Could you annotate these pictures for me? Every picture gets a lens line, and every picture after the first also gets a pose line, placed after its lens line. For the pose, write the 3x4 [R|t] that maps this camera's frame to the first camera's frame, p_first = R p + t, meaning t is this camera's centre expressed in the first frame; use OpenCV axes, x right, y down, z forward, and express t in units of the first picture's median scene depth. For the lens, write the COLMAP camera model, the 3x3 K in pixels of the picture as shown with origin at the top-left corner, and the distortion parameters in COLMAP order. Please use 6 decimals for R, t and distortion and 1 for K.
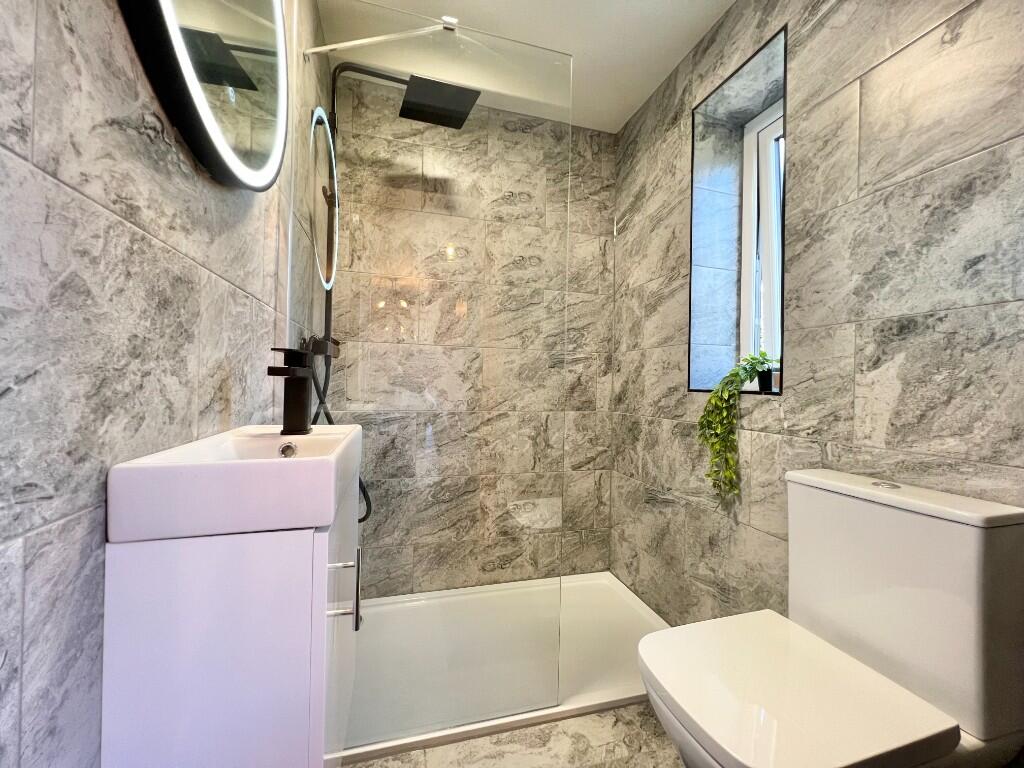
lens RADIAL K [[412.1, 0, 511.3], [0, 412.1, 384.3], [0, 0, 1]] dist [0.000120, -0.000276]
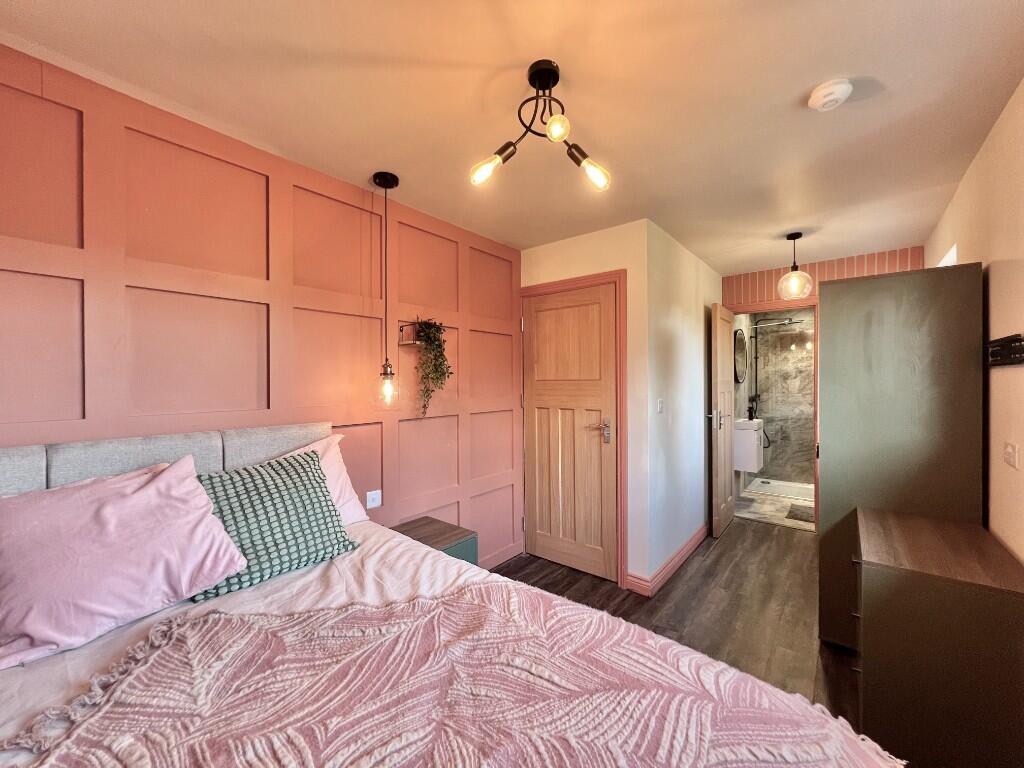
lens RADIAL K [[412.1, 0, 511.5], [0, 412.1, 383.1], [0, 0, 1]] dist [0.000120, -0.000276]
pose [[0.565501, -0.018518, -0.824540, 1.033262], [0.019428, 0.999770, -0.009129, -0.182468], [0.824519, -0.010856, 0.565730, -2.201921]]
